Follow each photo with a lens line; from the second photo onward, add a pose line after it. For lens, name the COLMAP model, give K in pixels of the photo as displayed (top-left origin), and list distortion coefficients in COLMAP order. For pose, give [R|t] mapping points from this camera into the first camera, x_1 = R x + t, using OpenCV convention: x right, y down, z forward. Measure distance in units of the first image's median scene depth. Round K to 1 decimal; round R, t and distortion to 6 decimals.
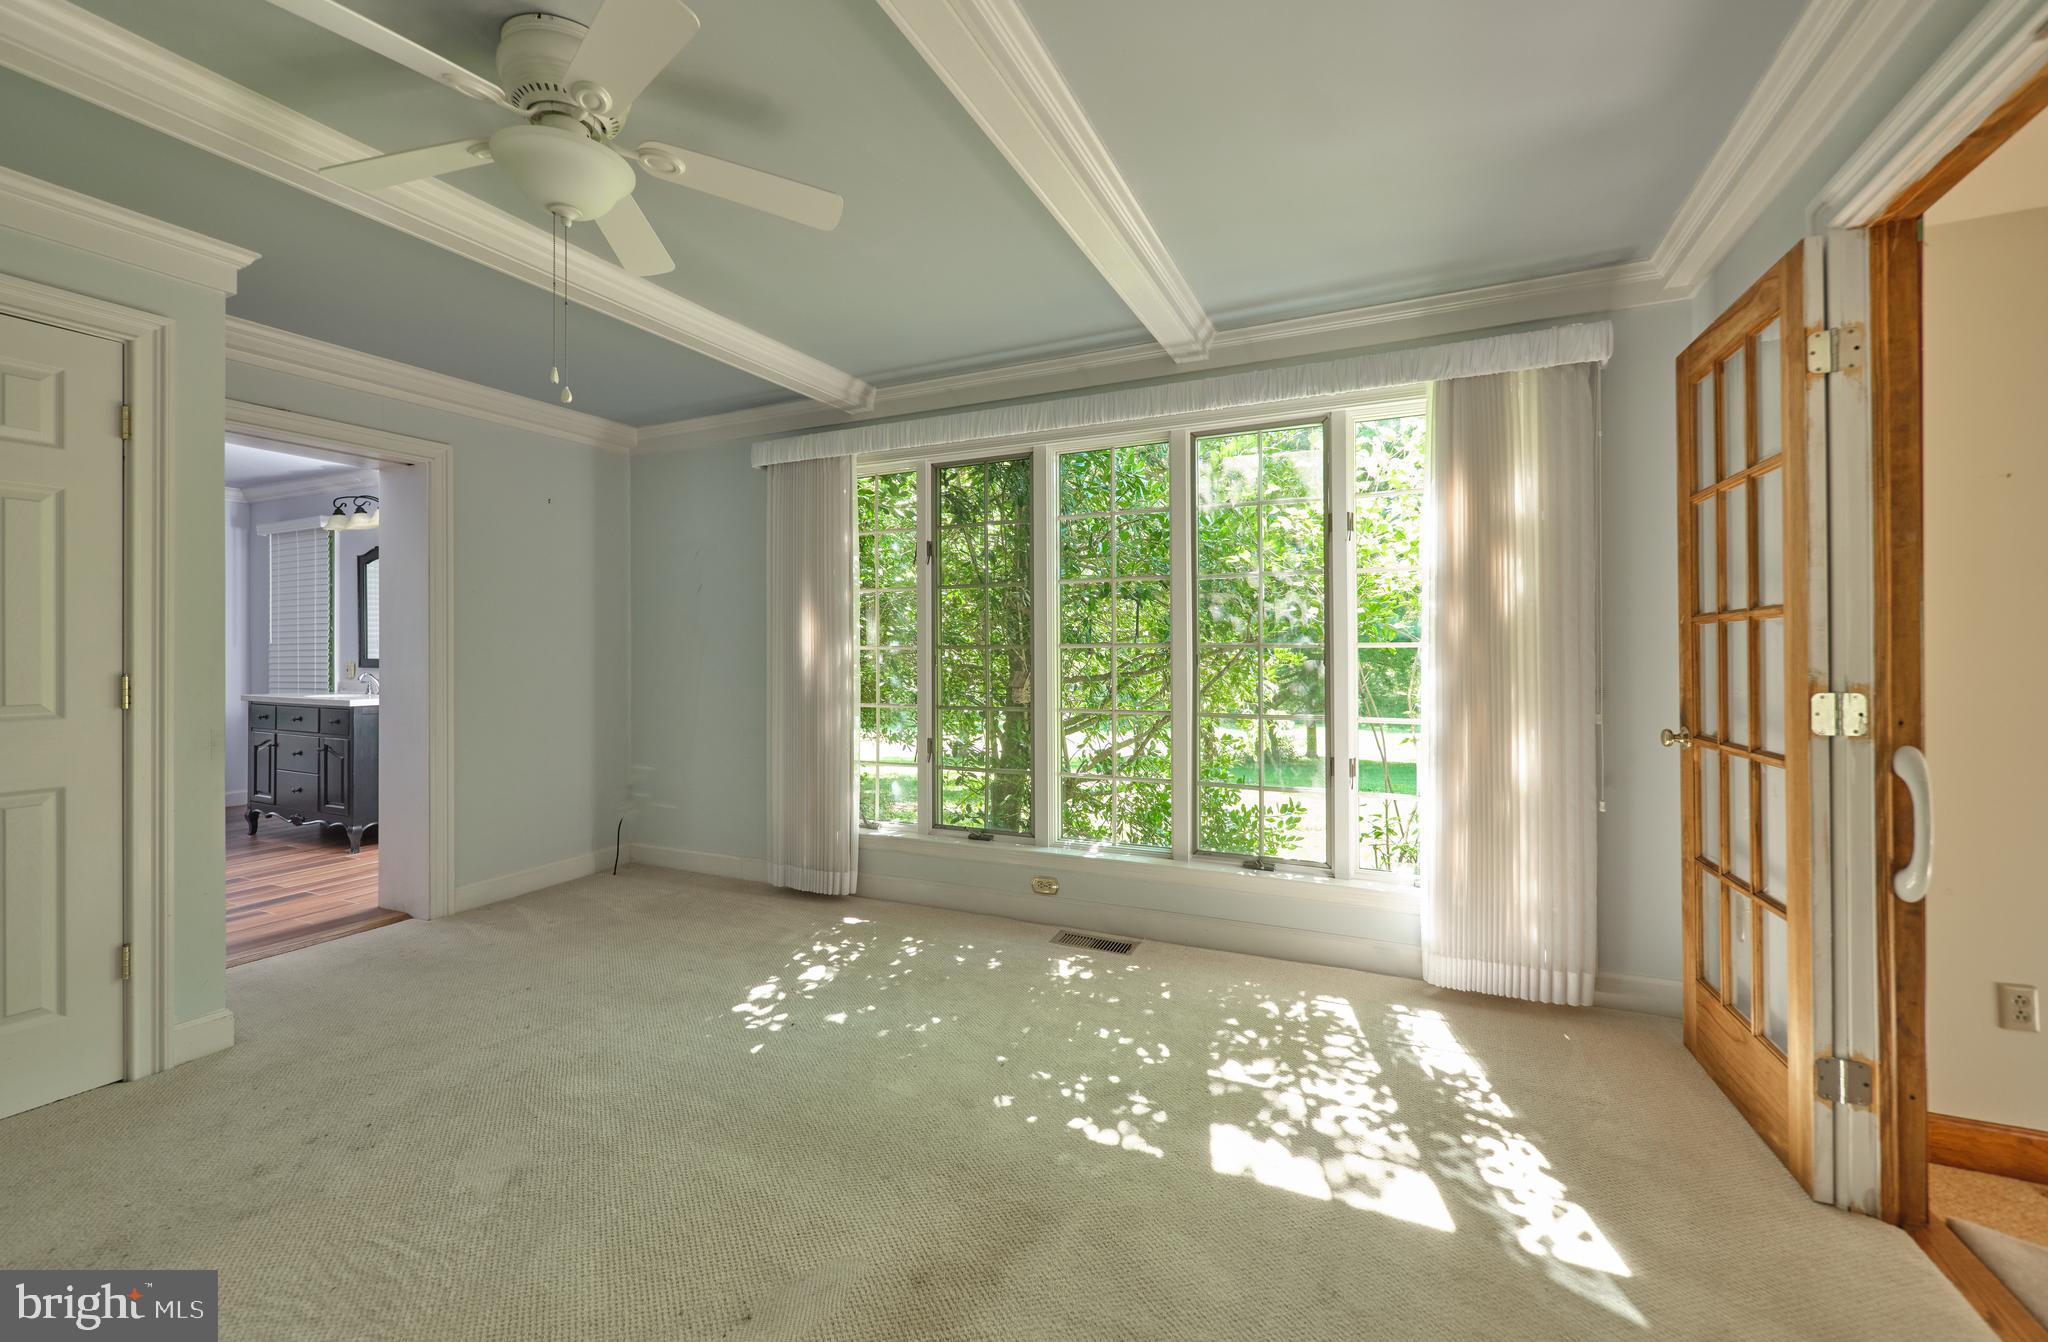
lens RADIAL K [[815.9, 0, 1021.4], [0, 815.9, 662.3], [0, 0, 1]] dist [0.001712, 0.000121]
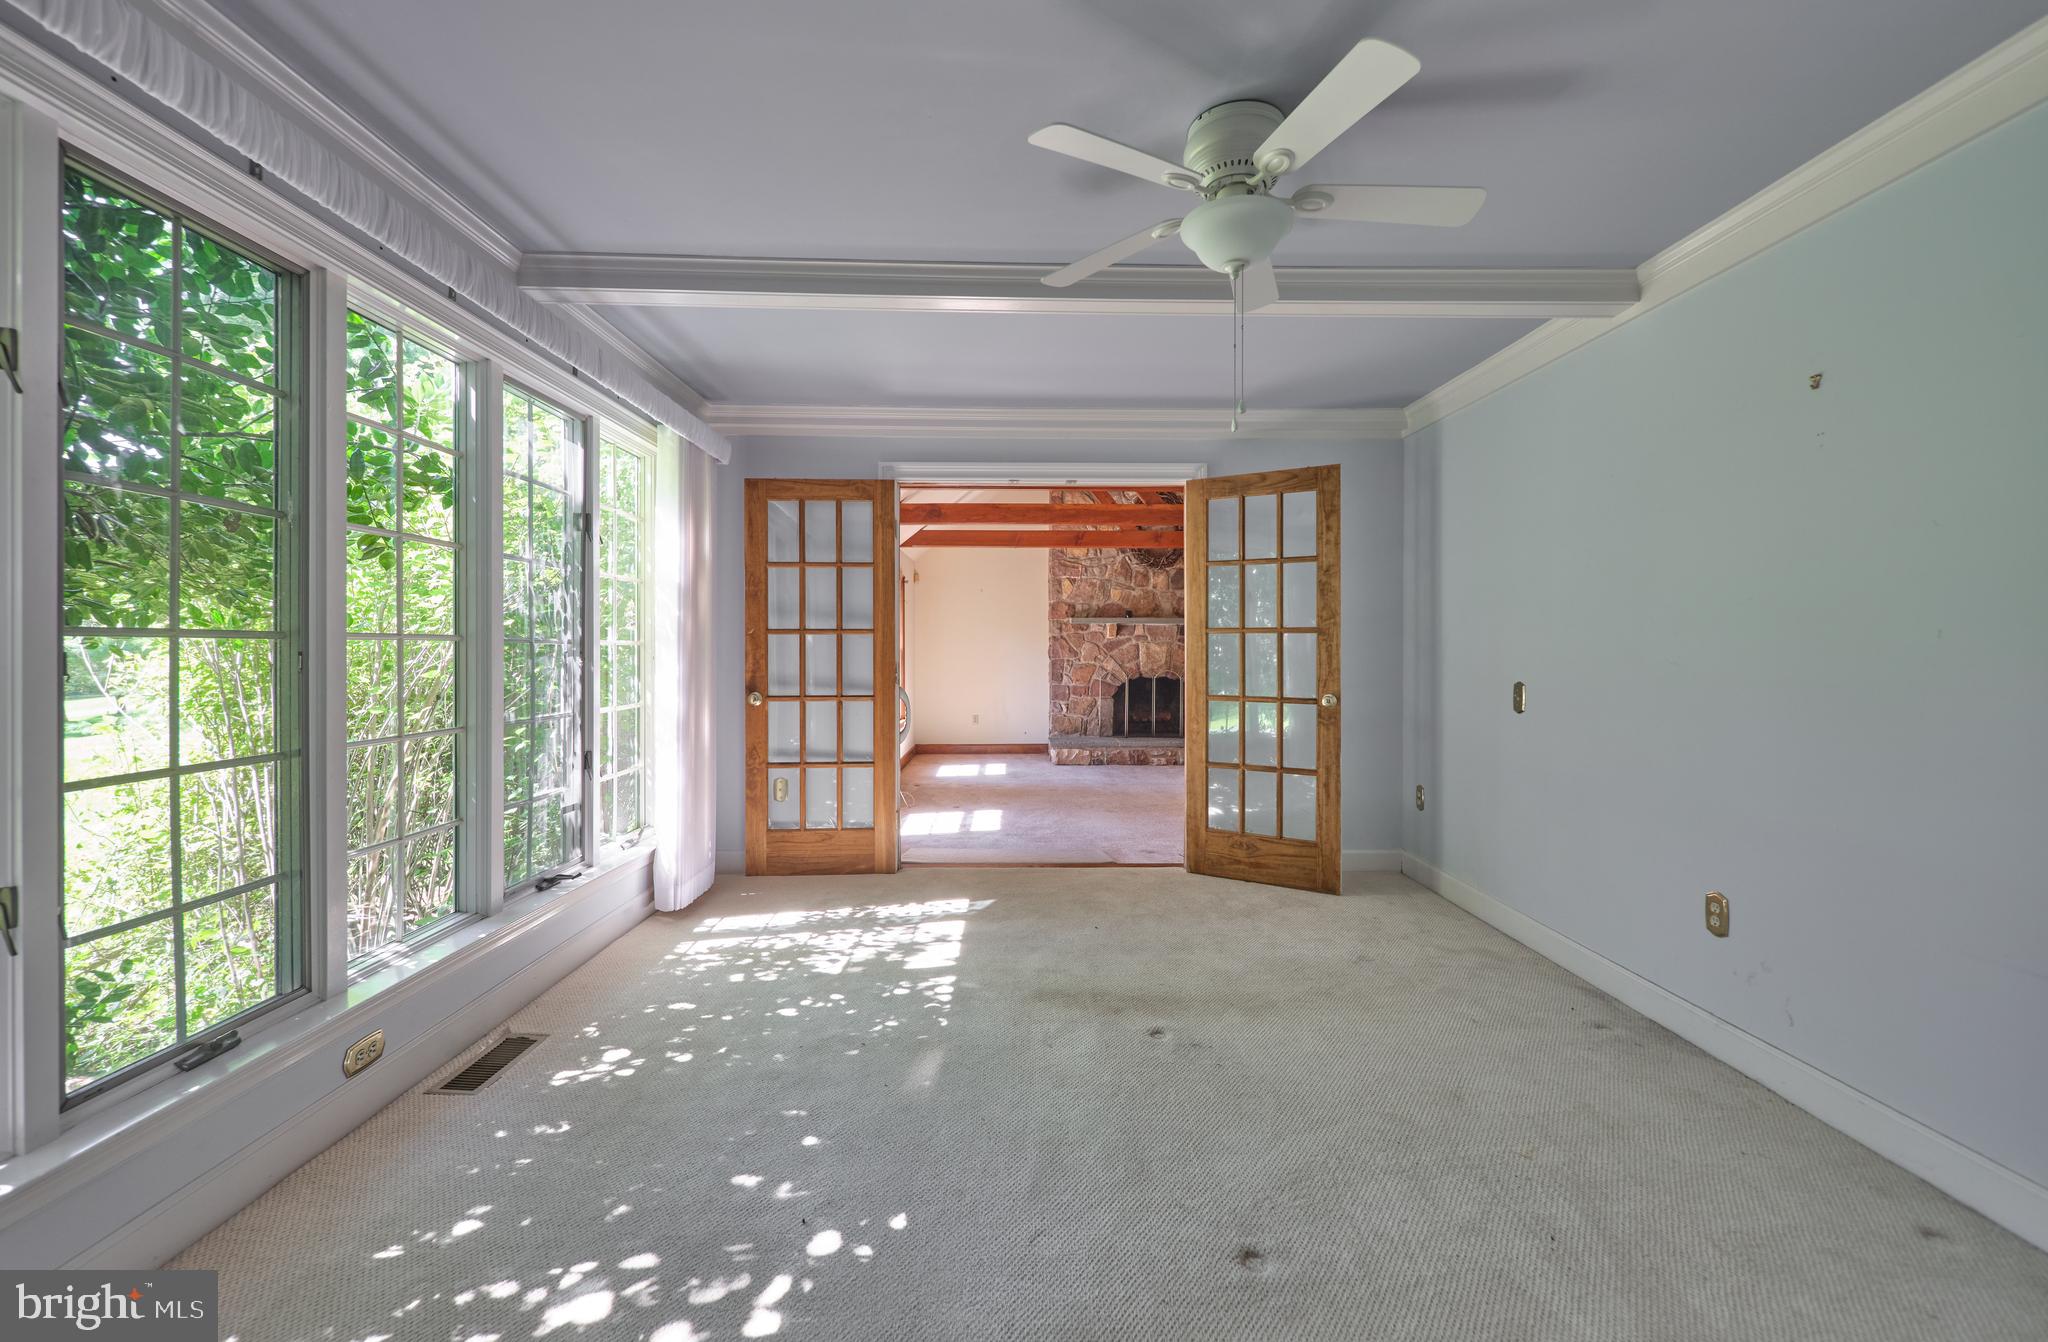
lens RADIAL K [[815.9, 0, 1019.9], [0, 815.9, 658.2], [0, 0, 1]] dist [0.001712, 0.000121]
pose [[-0.432894, -0.002221, 0.901442, -1.144039], [0.004003, 0.999982, 0.004387, -0.001431], [-0.901436, 0.005508, -0.432877, 1.401226]]
